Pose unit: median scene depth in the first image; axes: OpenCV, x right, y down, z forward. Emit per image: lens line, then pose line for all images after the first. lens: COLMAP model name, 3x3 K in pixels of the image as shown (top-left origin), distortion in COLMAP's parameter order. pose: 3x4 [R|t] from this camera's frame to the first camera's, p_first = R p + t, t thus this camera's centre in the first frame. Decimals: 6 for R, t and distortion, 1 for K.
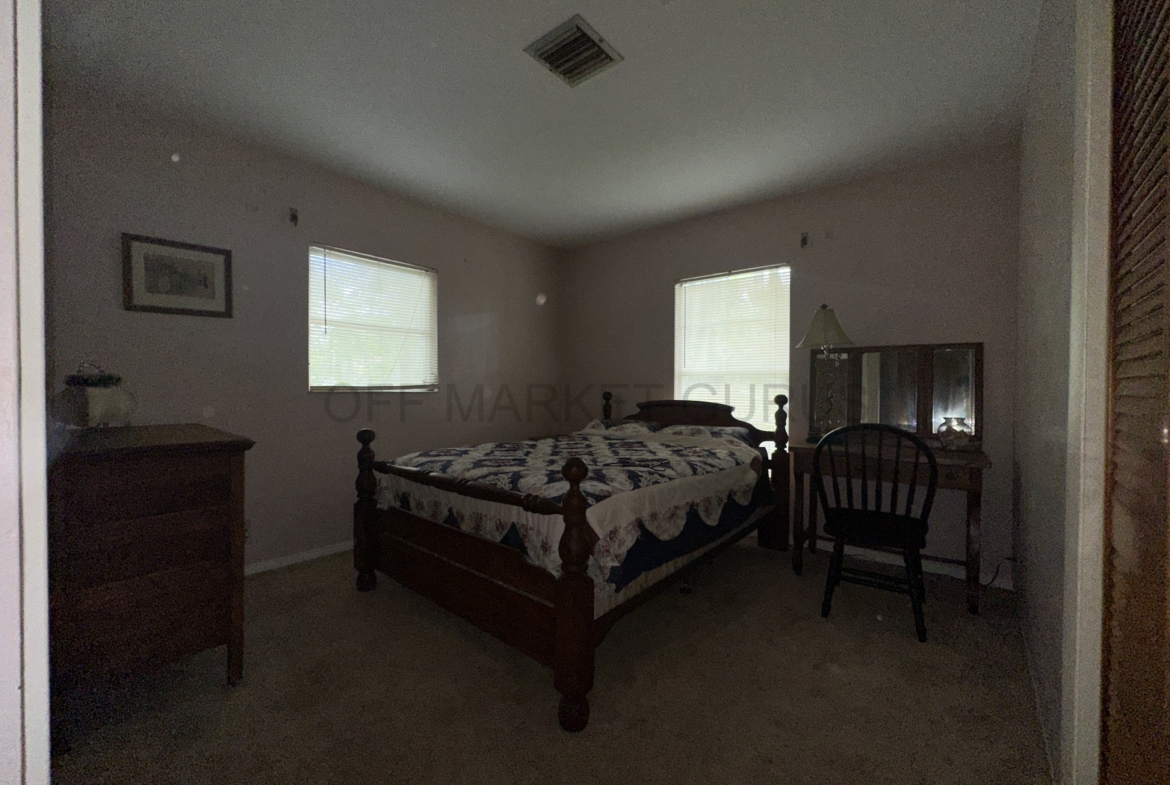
lens RADIAL K [[472.3, 0, 584.0], [0, 472.3, 391.7], [0, 0, 1]] dist [-0.010783, -0.000027]
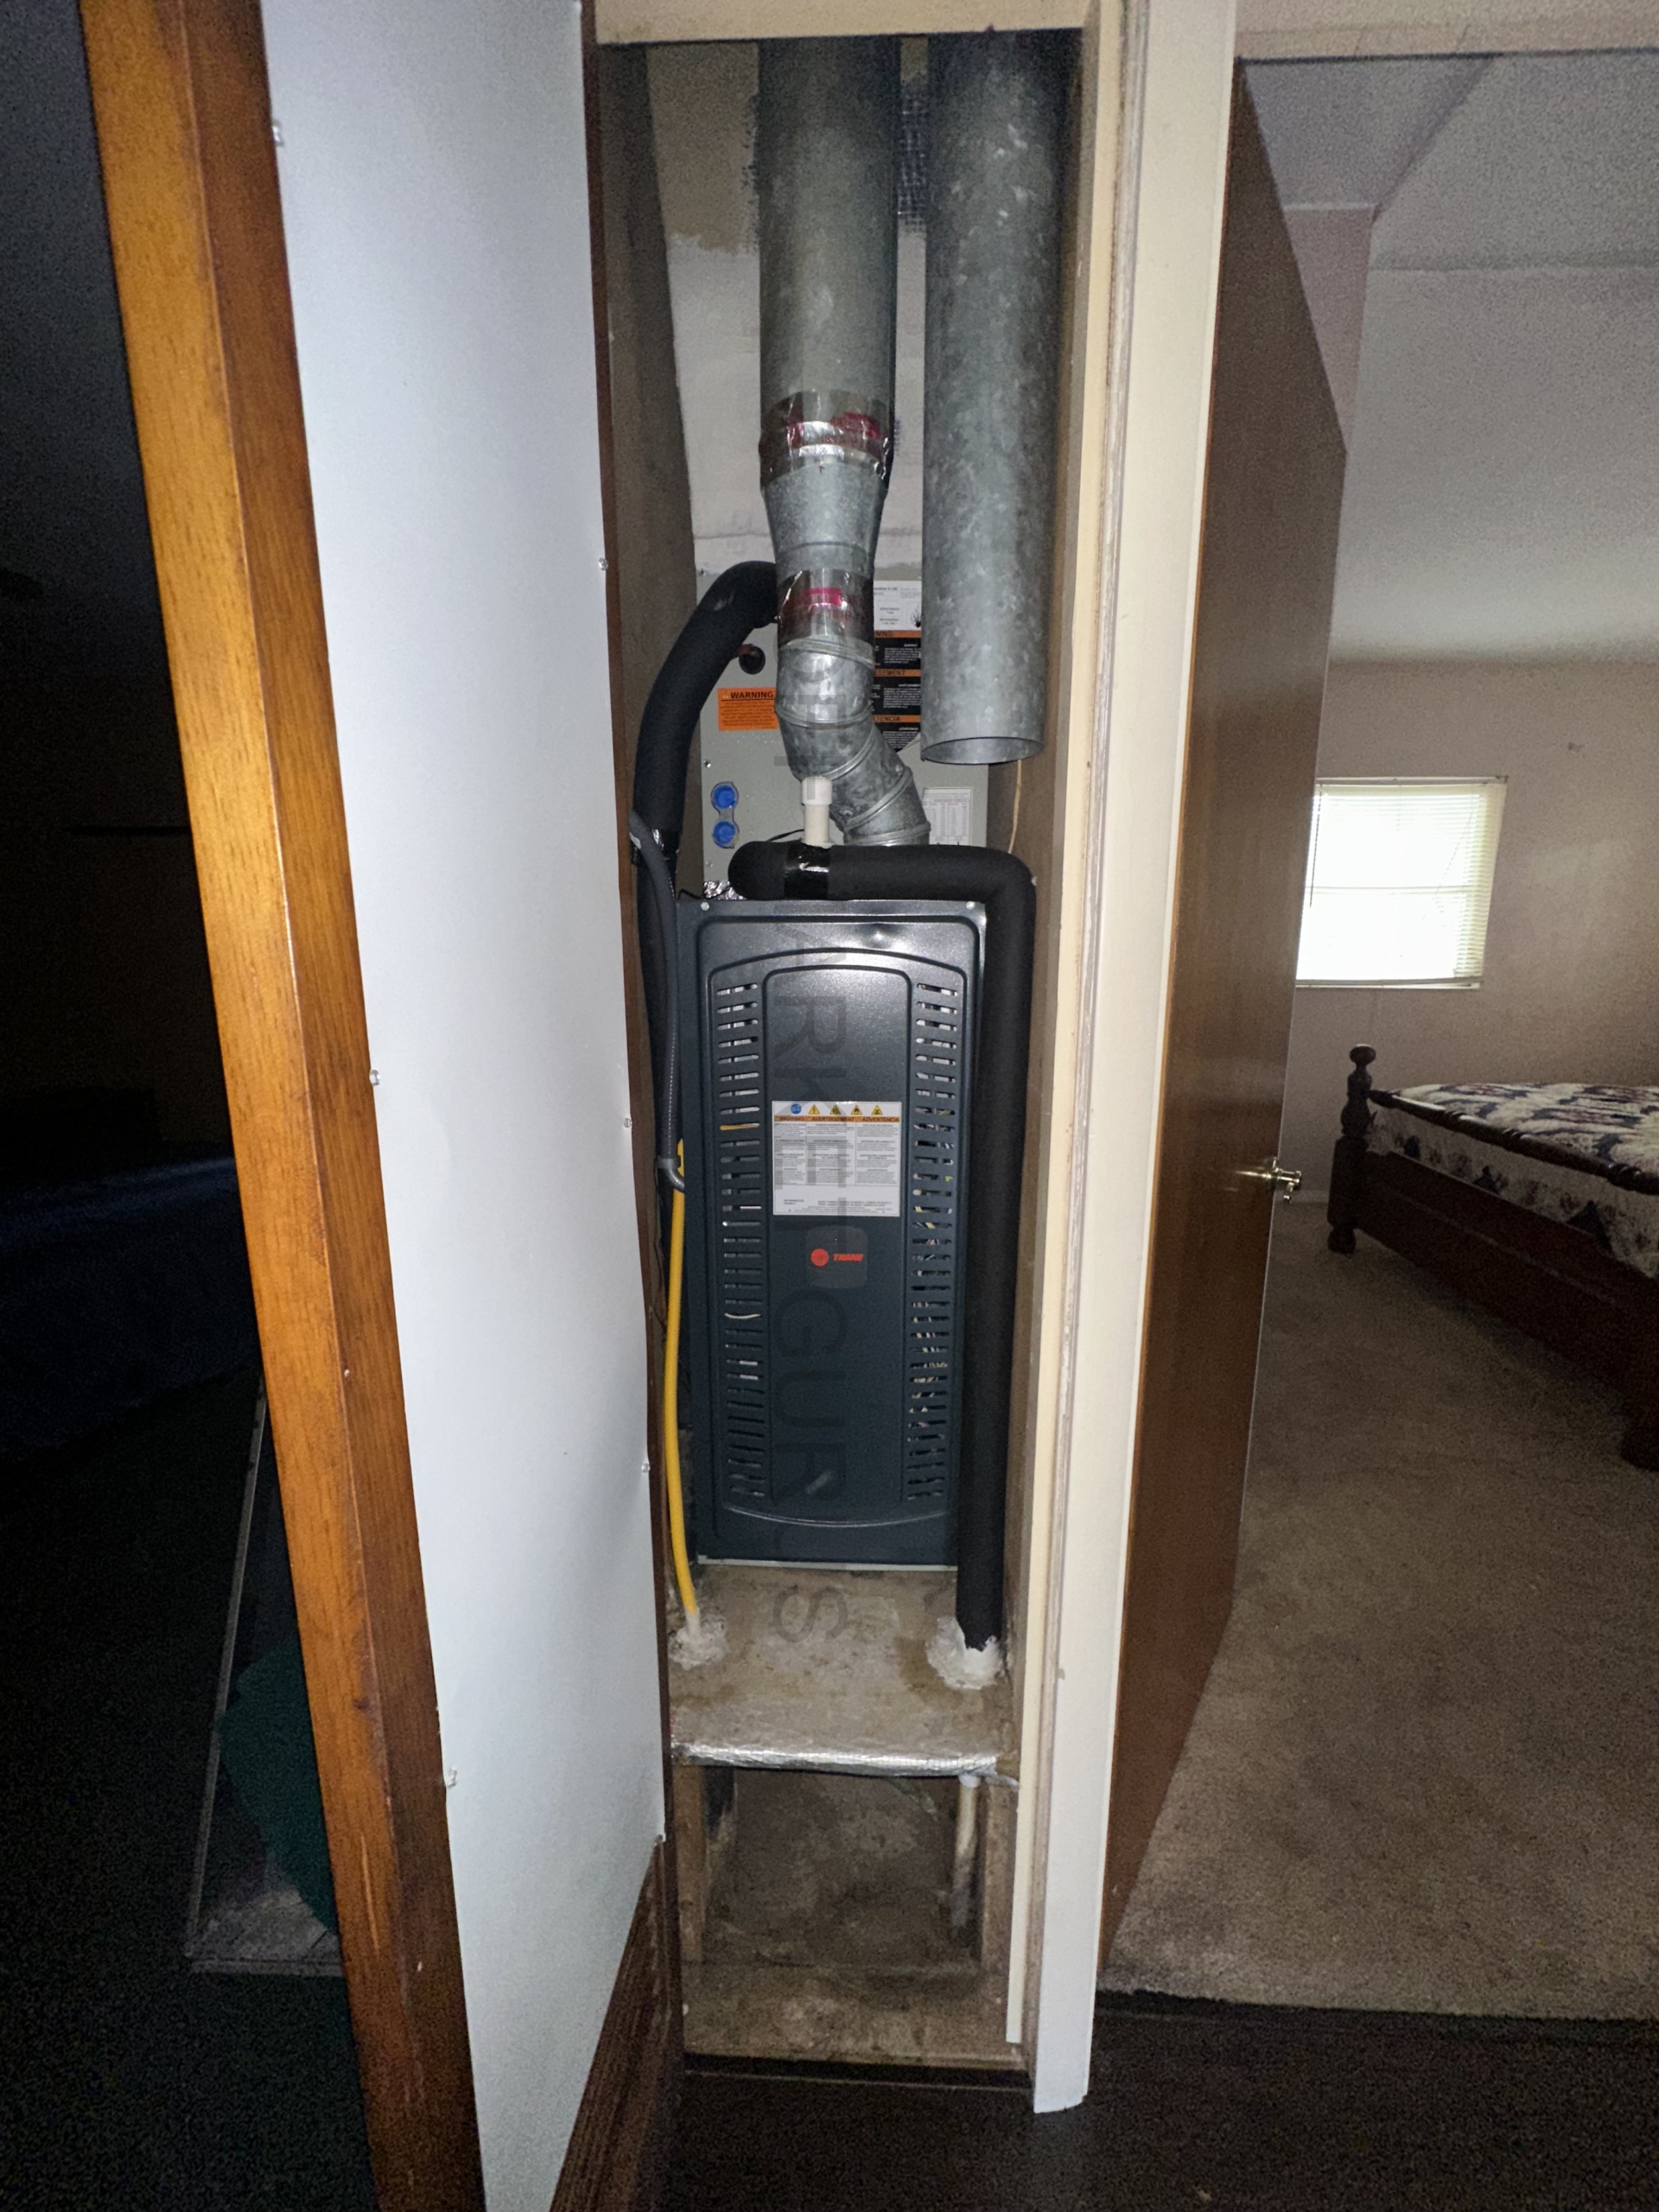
lens RADIAL K [[878.3, 0, 832.7], [0, 878.3, 1105.7], [0, 0, 1]] dist [-0.002091, 0.000459]
pose [[0.610981, 0.145186, -0.778218, 0.133595], [-0.006312, 0.983901, 0.178603, -0.078254], [0.791620, -0.104211, 0.602061, -0.575599]]
